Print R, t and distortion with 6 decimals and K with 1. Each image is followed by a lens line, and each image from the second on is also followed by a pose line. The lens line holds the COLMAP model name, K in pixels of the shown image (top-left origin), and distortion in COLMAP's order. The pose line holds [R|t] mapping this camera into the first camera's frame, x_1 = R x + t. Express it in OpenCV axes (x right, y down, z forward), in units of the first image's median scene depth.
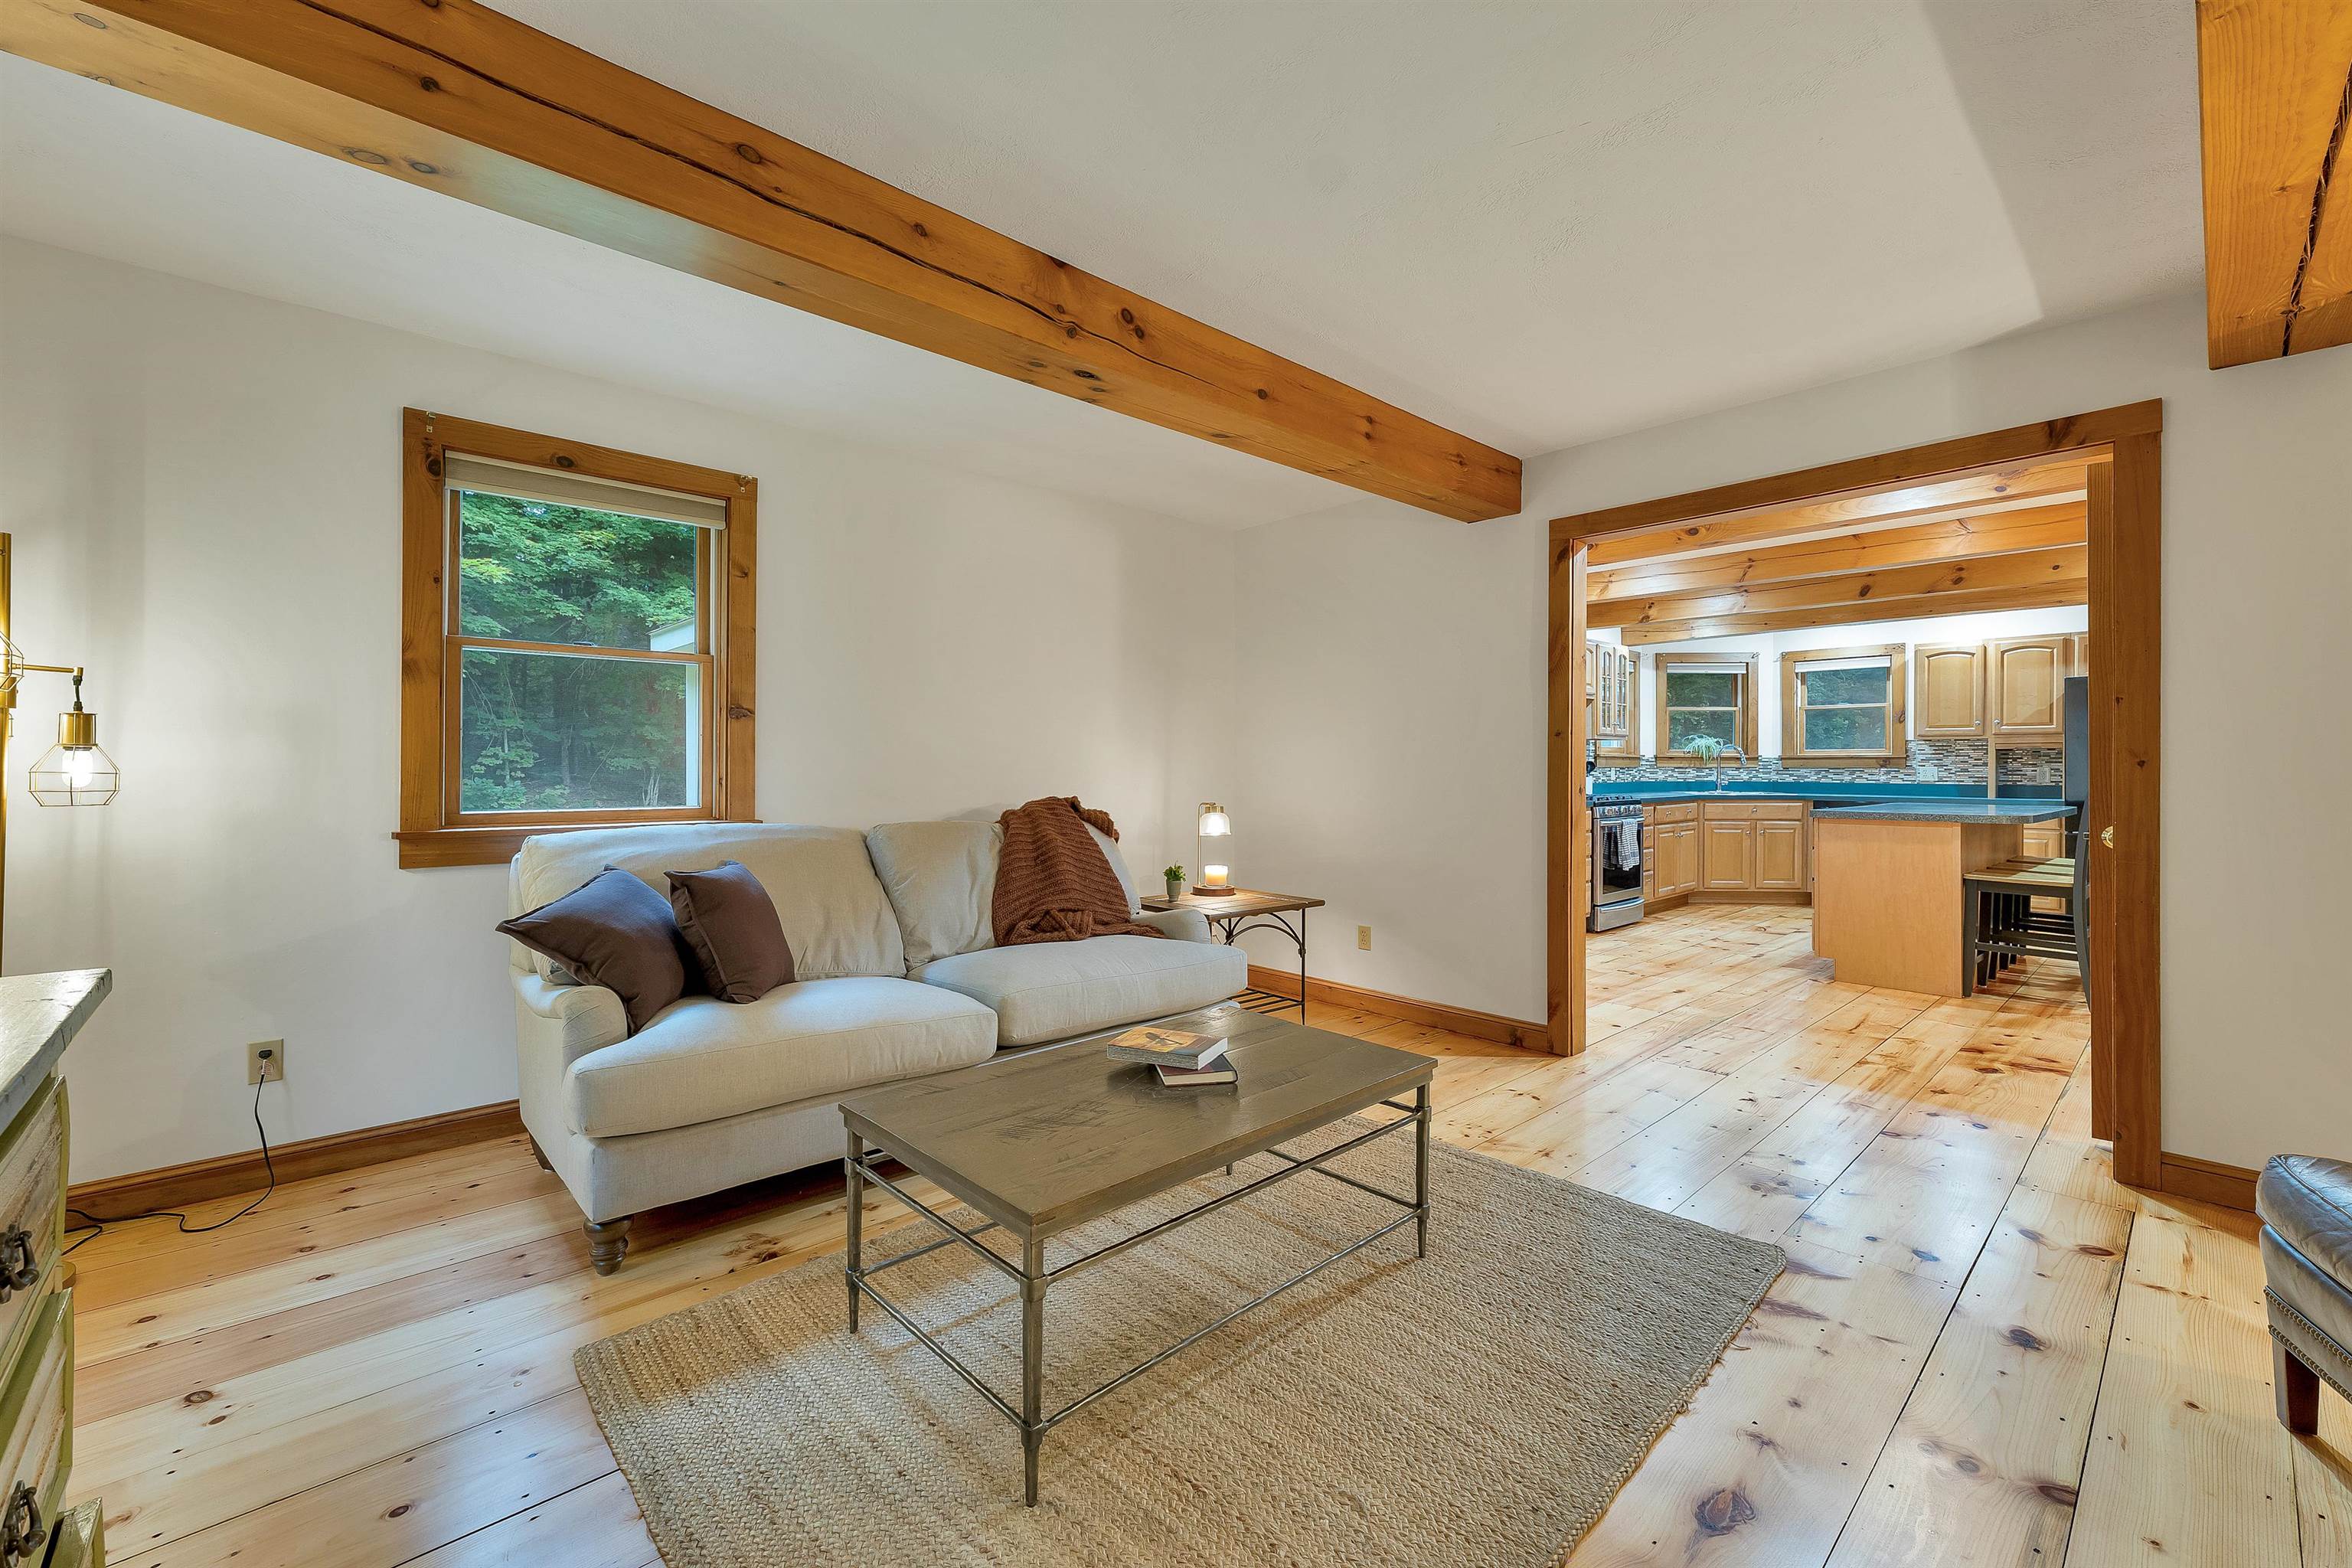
lens RADIAL K [[959.9, 0, 1176.5], [0, 959.9, 765.3], [0, 0, 1]] dist [0.001774, 0.000169]
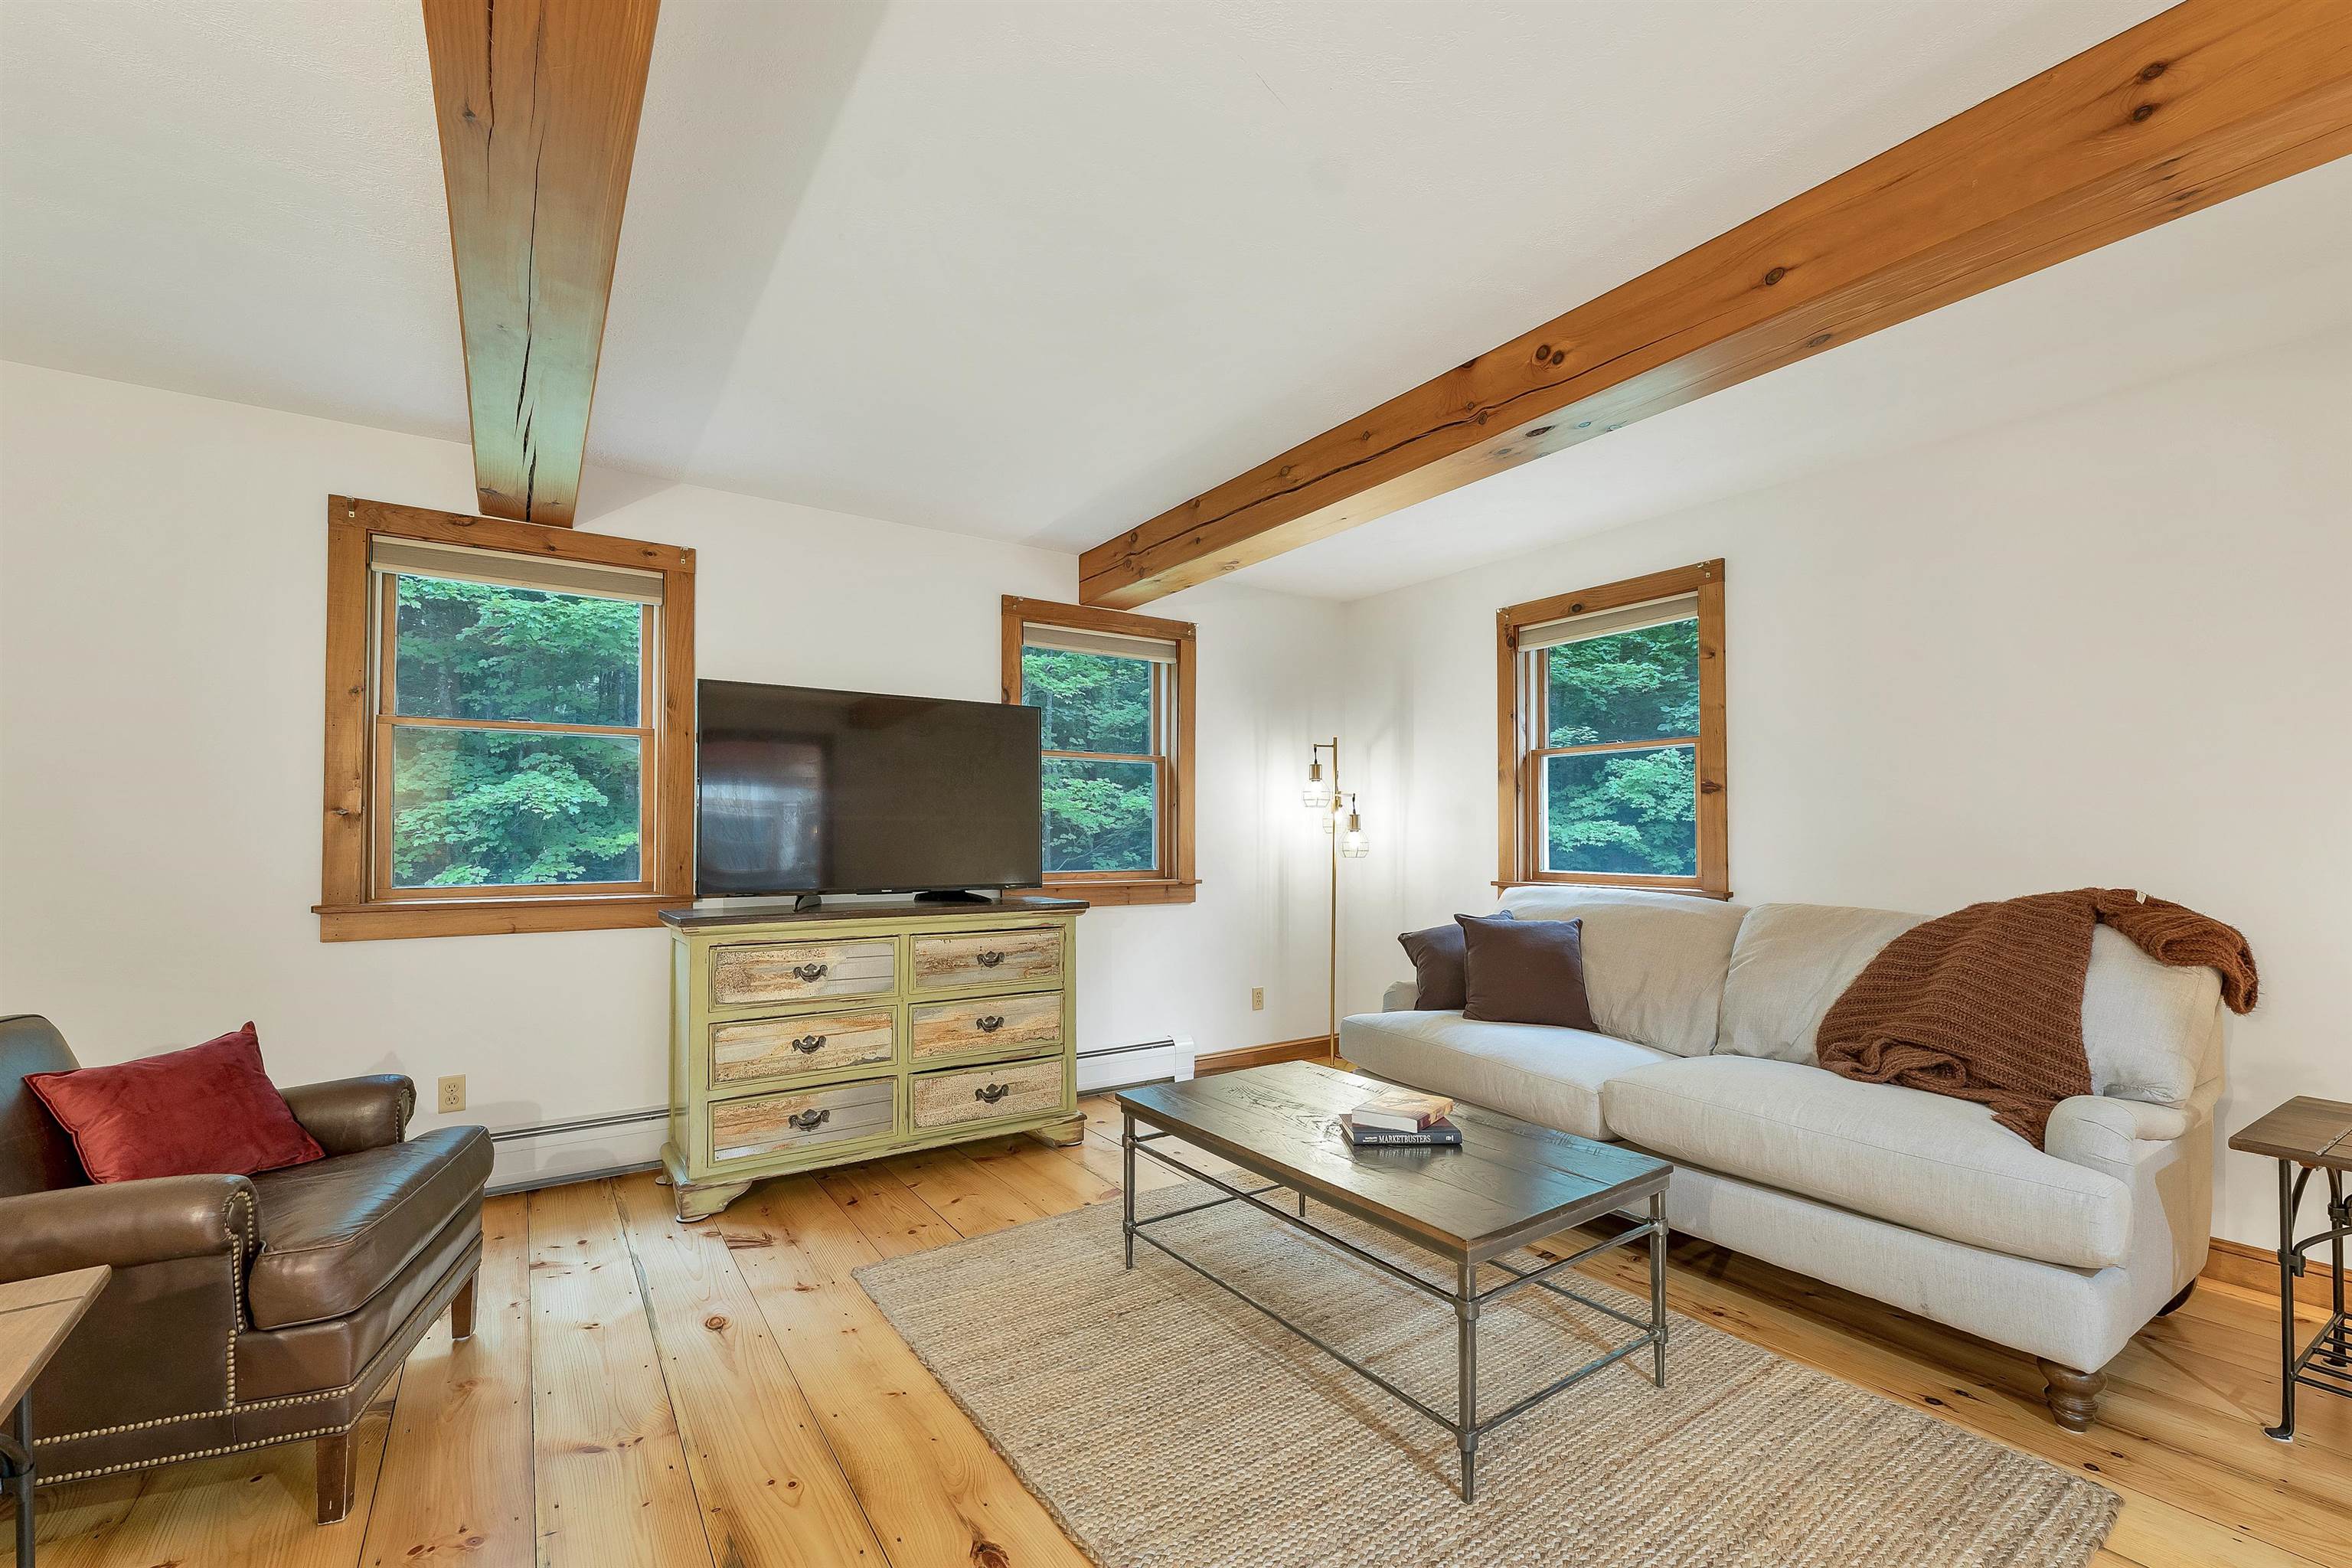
lens RADIAL K [[968.8, 0, 1171.9], [0, 968.8, 812.8], [0, 0, 1]] dist [0.001690, 0.000027]
pose [[-0.147610, -0.027880, -0.988653, 0.298735], [-0.000549, 0.999605, -0.028107, 0.001281], [0.989046, -0.003606, -0.147567, 0.254686]]
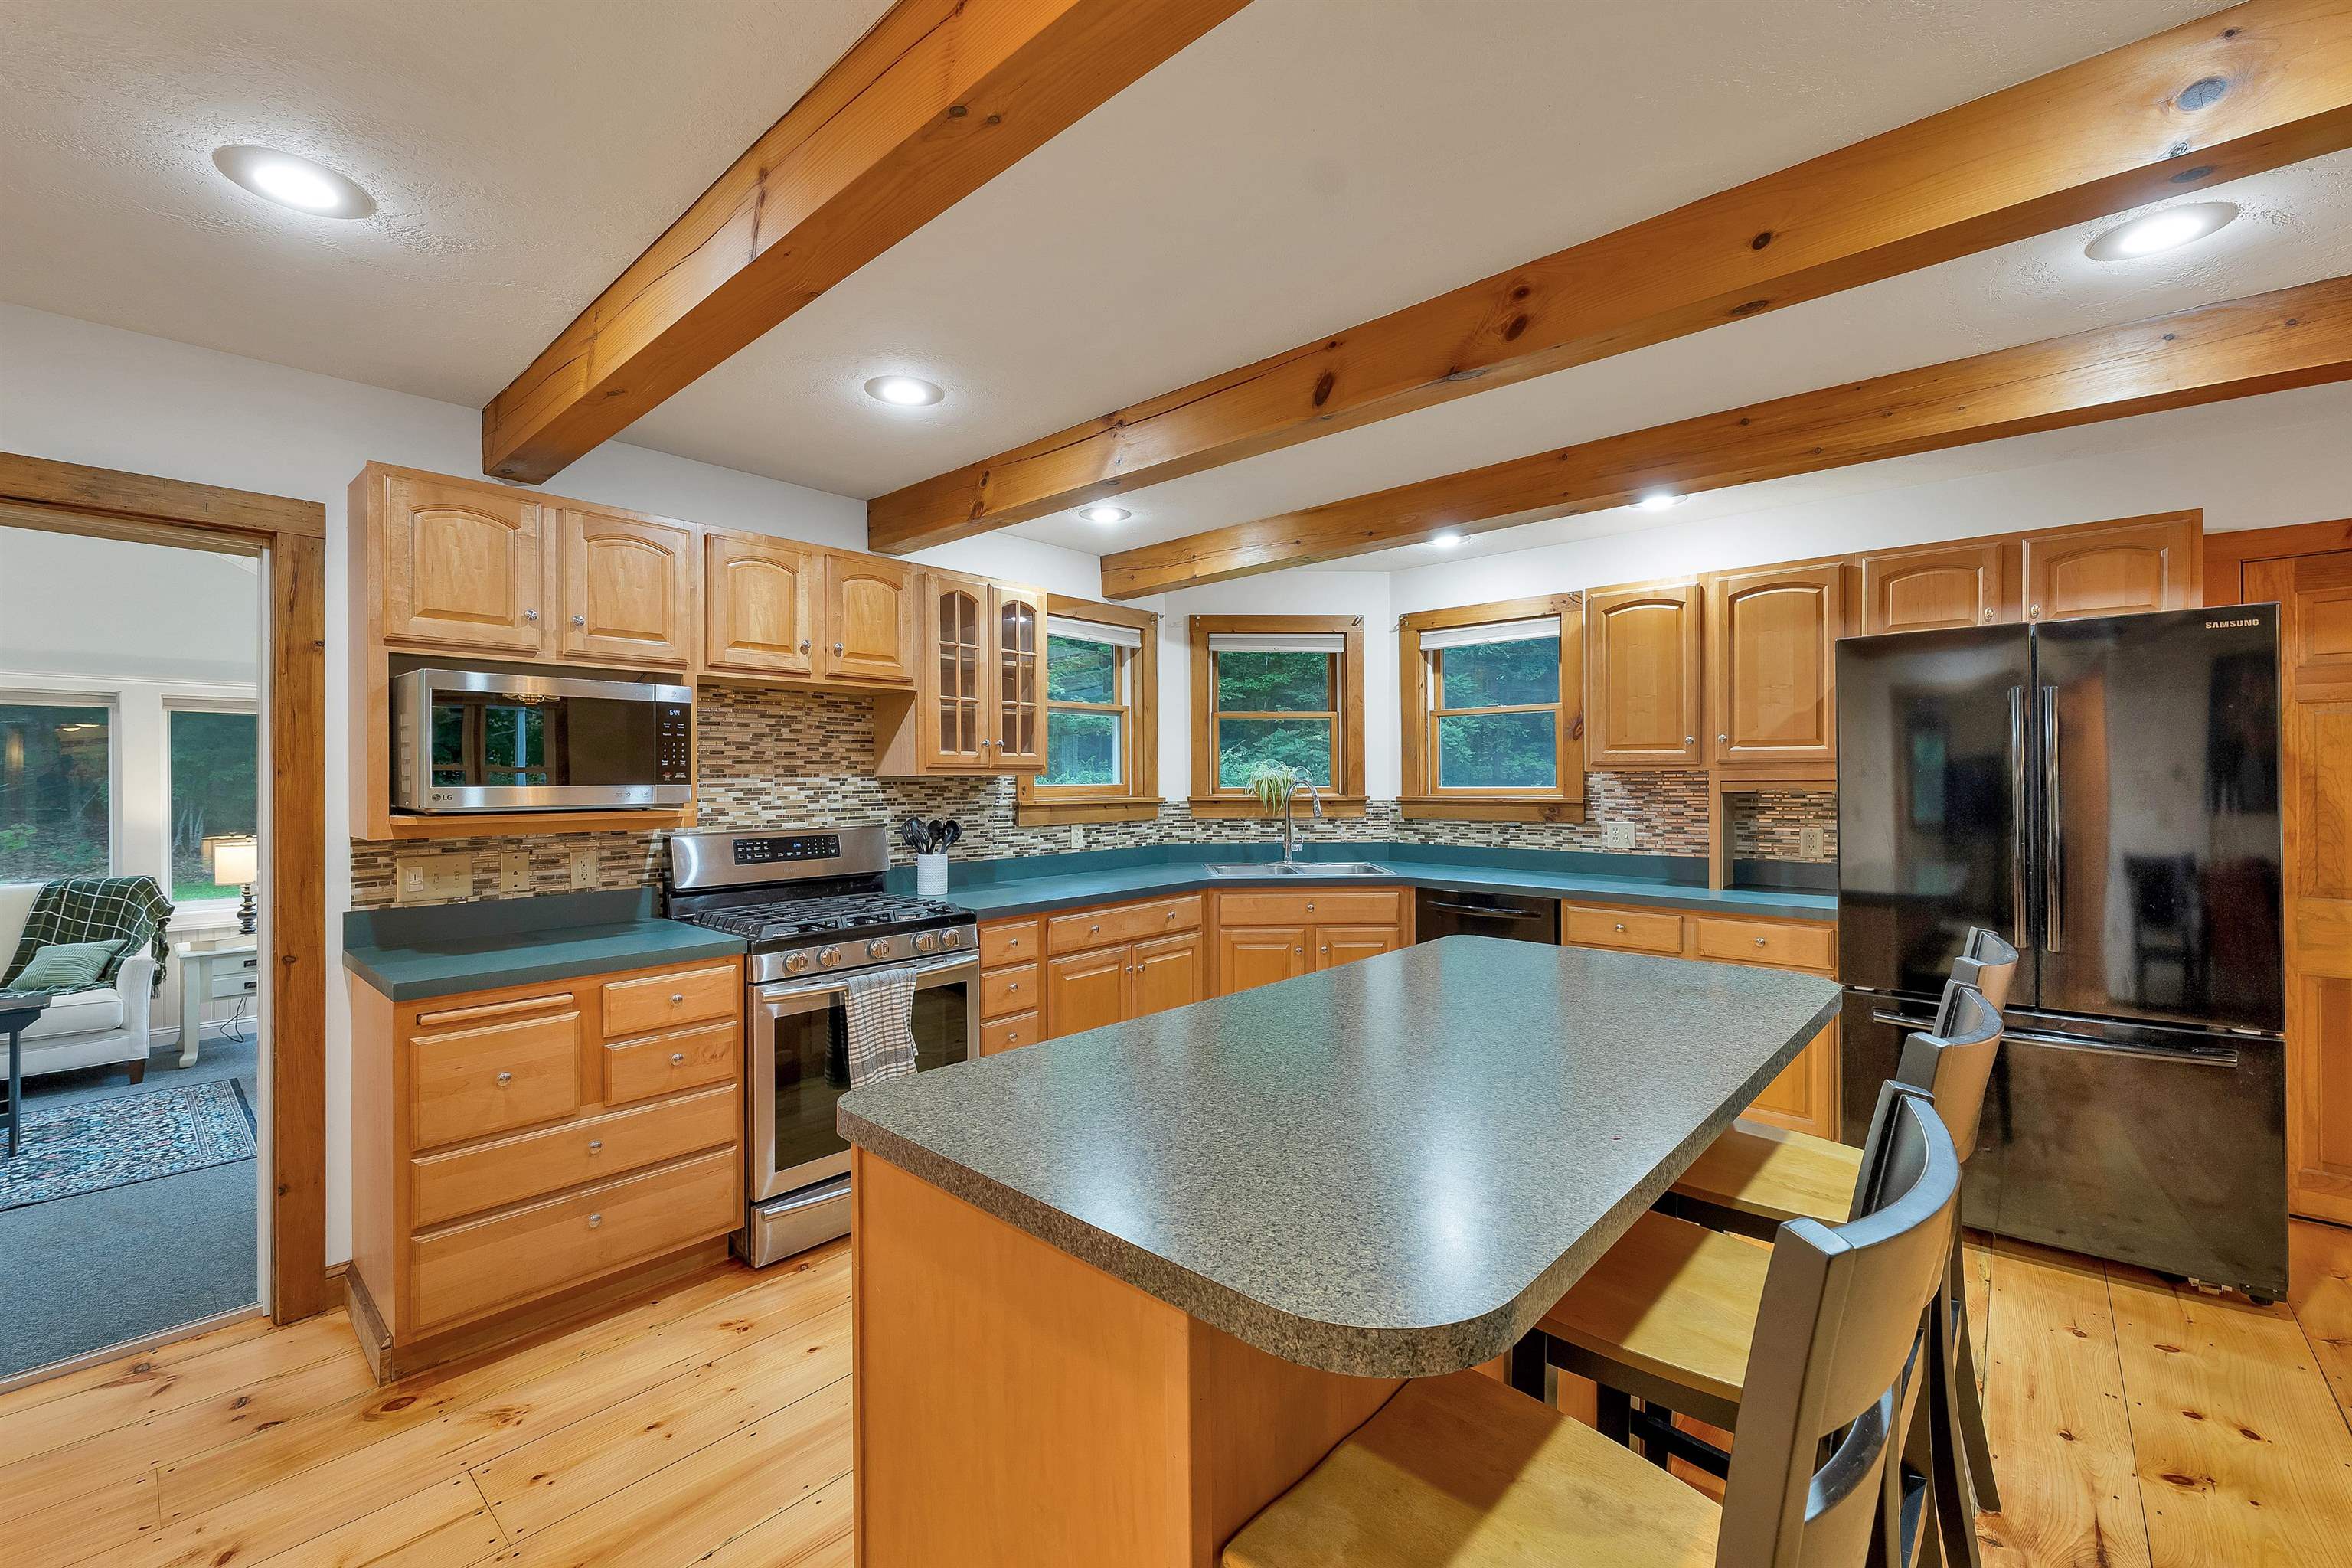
lens RADIAL K [[956.8, 0, 1176.0], [0, 956.8, 784.0], [0, 0, 1]] dist [0.003086, 0.000138]
pose [[0.994964, -0.007277, 0.099968, 0.475182], [0.006717, 0.999960, 0.005939, -0.023918], [-0.100007, -0.005237, 0.994973, 0.486361]]
